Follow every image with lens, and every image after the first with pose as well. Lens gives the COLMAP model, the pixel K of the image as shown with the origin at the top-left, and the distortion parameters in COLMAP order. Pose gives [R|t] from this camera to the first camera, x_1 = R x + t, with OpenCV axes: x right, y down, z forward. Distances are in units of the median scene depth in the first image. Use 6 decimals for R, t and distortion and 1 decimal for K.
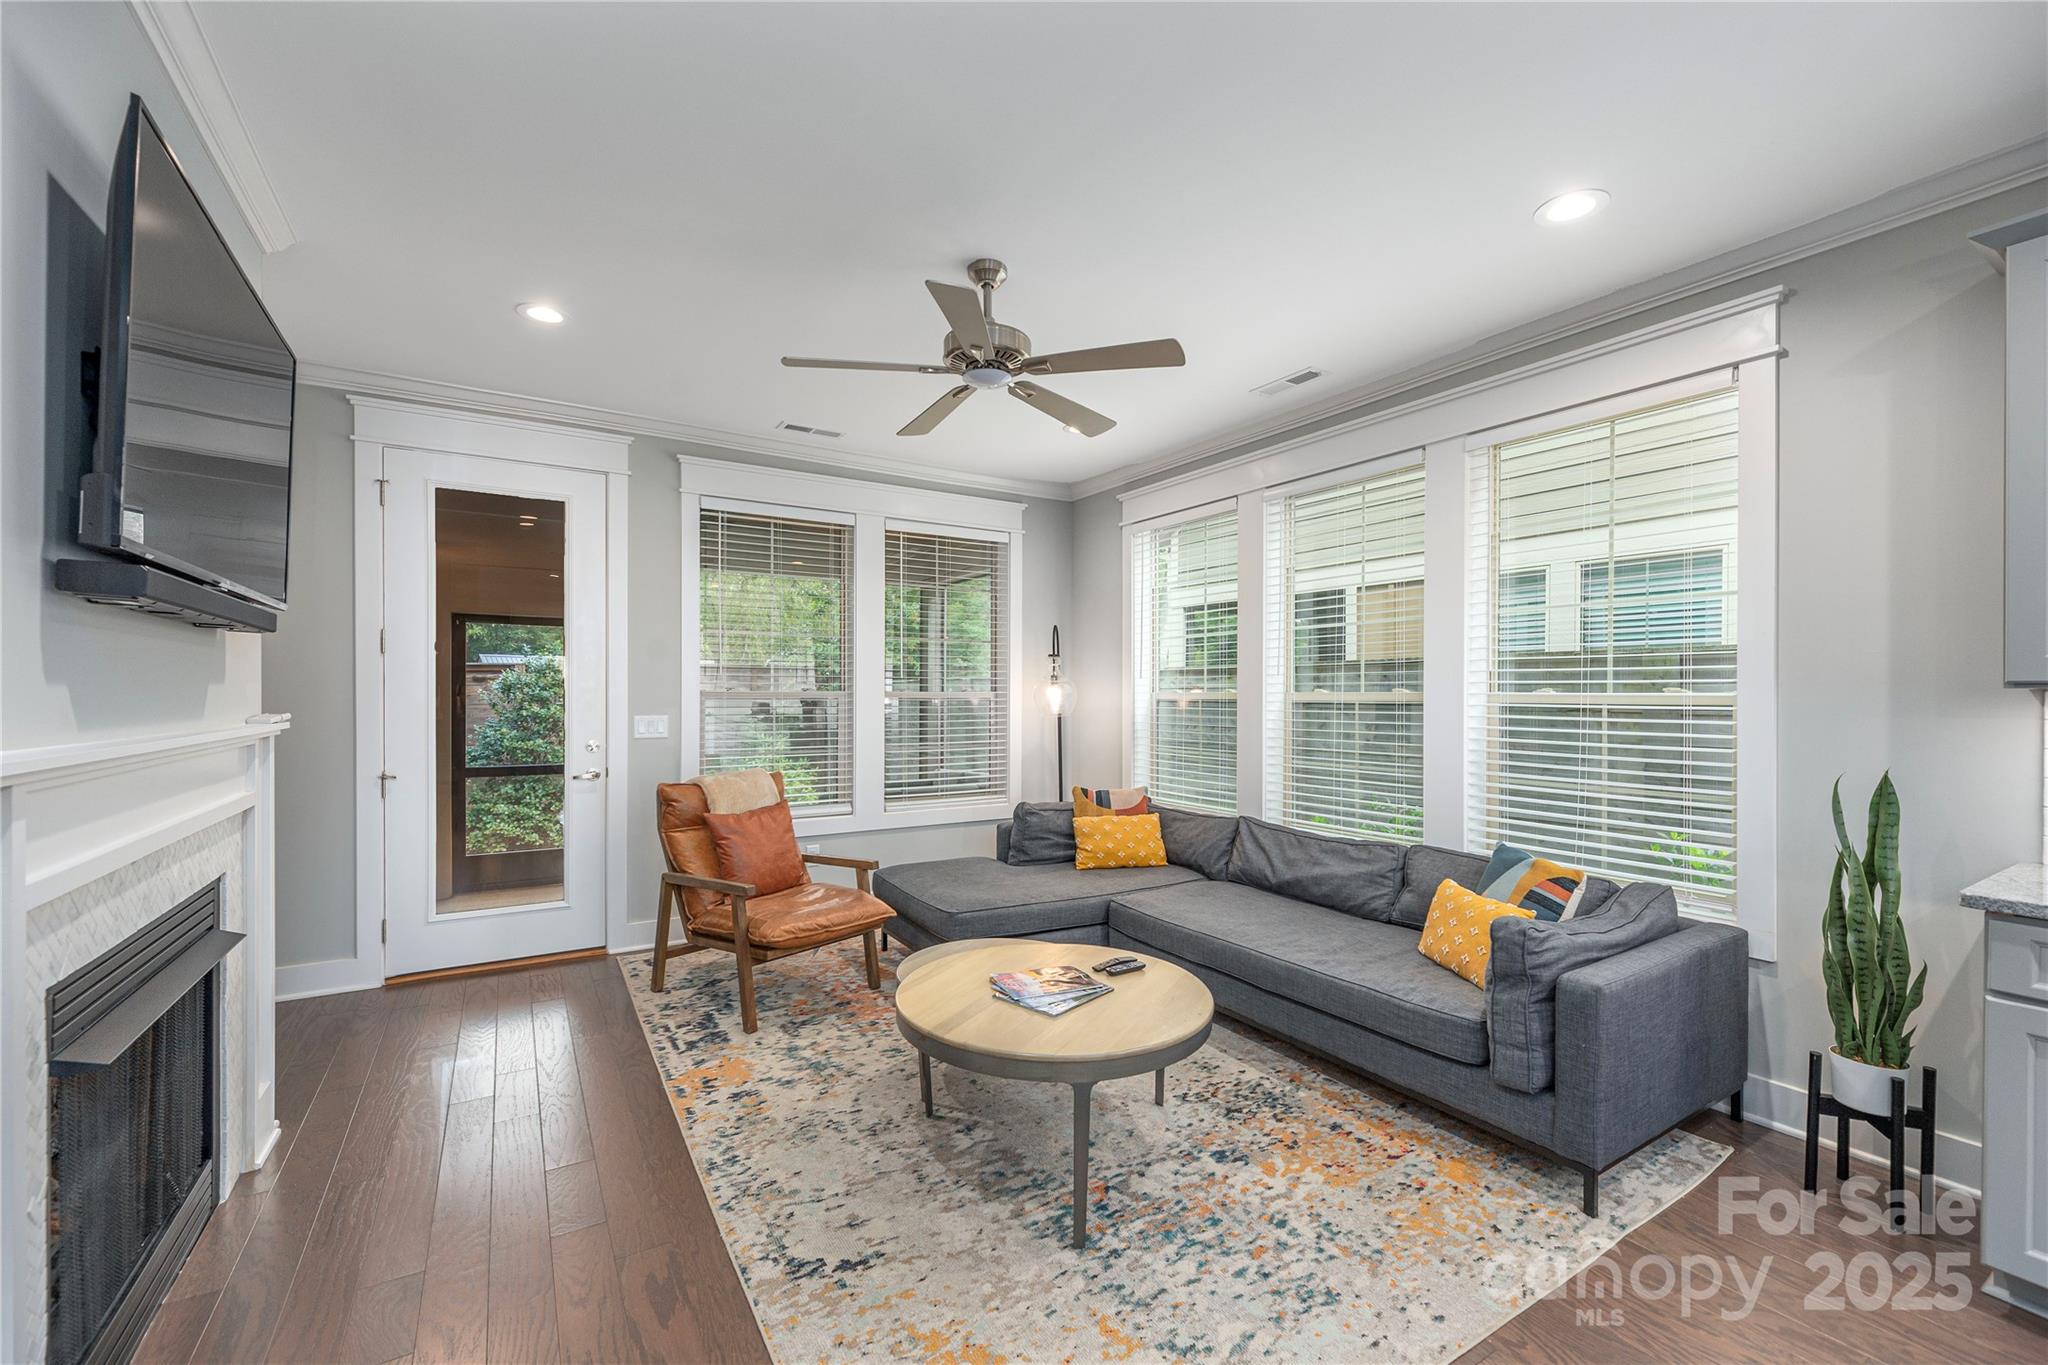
lens RADIAL K [[837.2, 0, 1027.5], [0, 837.2, 695.2], [0, 0, 1]] dist [-0.000680, -0.001113]
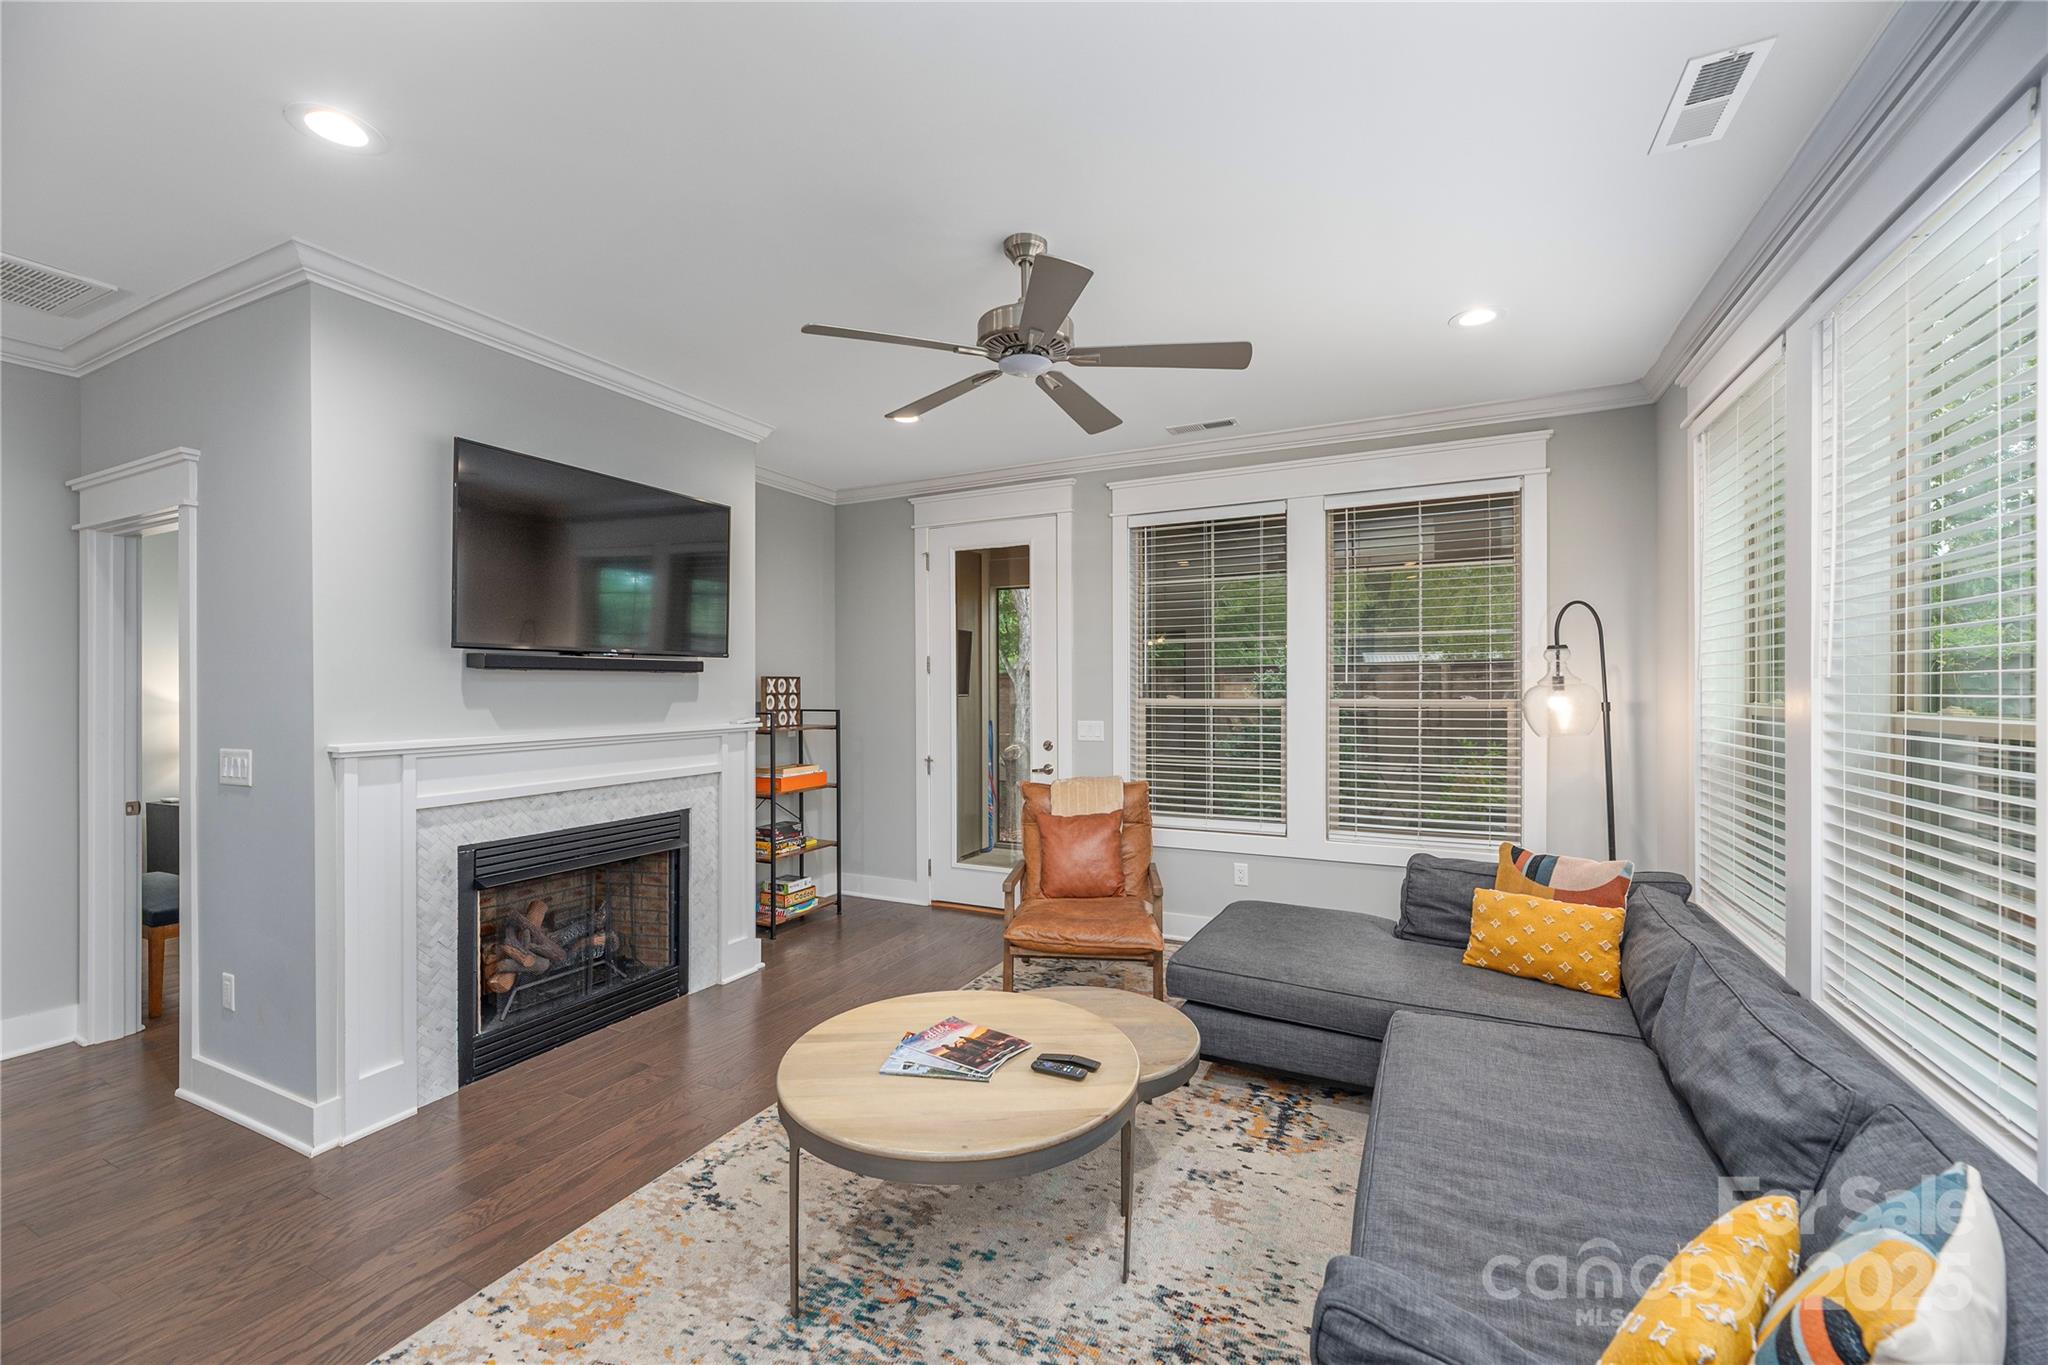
lens RADIAL K [[837.2, 0, 1018.0], [0, 837.2, 680.6], [0, 0, 1]] dist [-0.000680, -0.001113]
pose [[0.520034, -0.011822, -0.854063, 0.542926], [0.004848, 0.999929, -0.010890, -0.020722], [0.854132, 0.001523, 0.520055, 0.394354]]
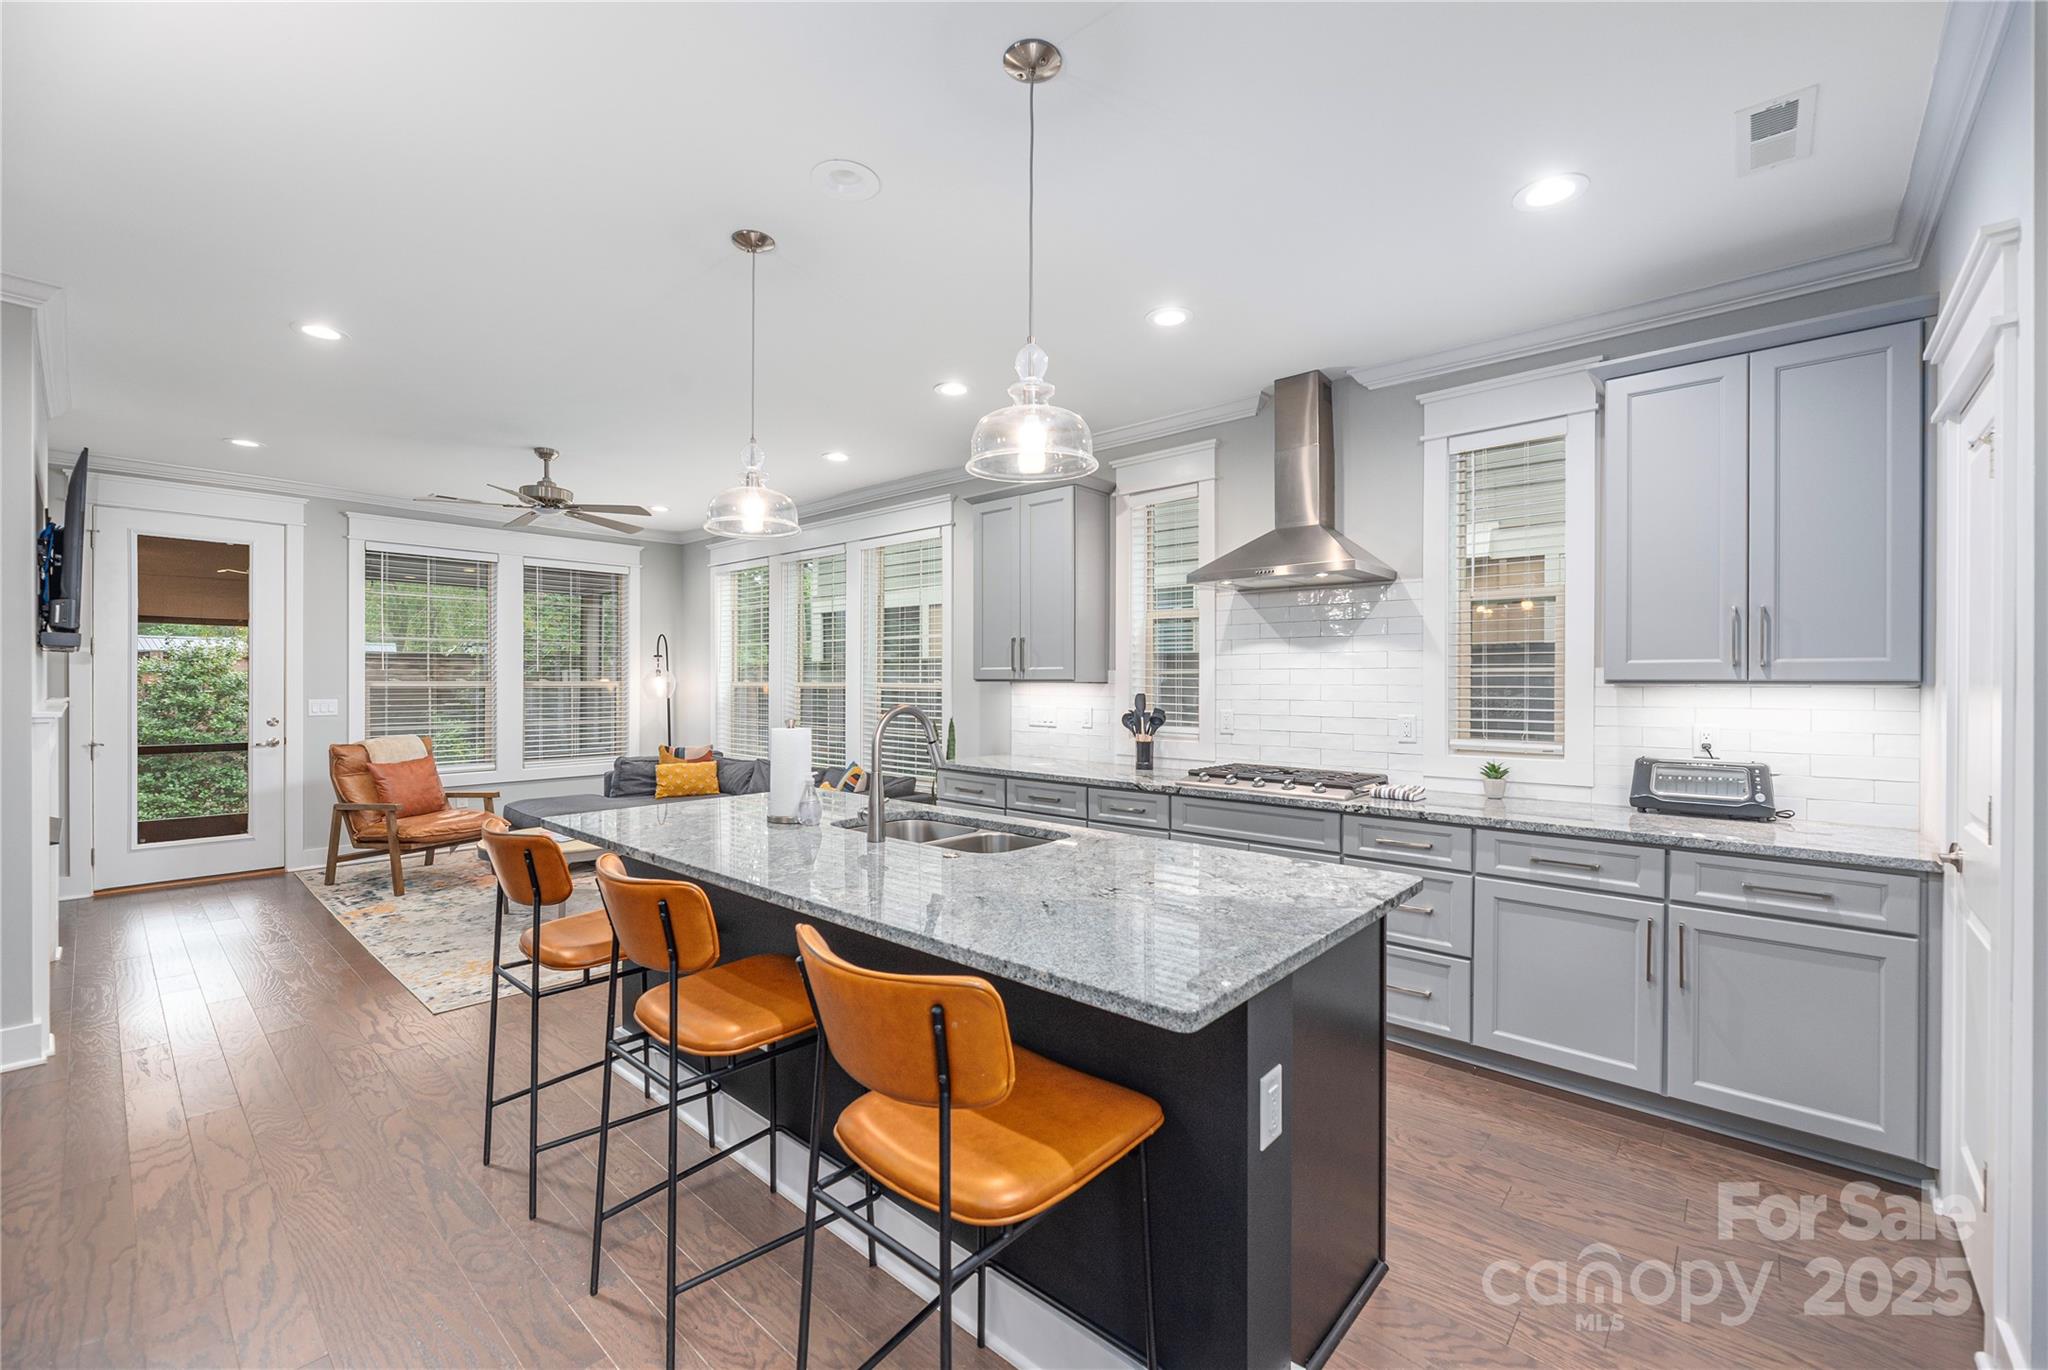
lens RADIAL K [[837.2, 0, 1019.8], [0, 837.2, 681.4], [0, 0, 1]] dist [-0.000680, -0.001113]
pose [[0.961346, -0.000279, 0.275342, 0.329466], [0.000415, 1.000000, -0.000436, -0.004767], [-0.275342, 0.000534, 0.961346, -0.770414]]
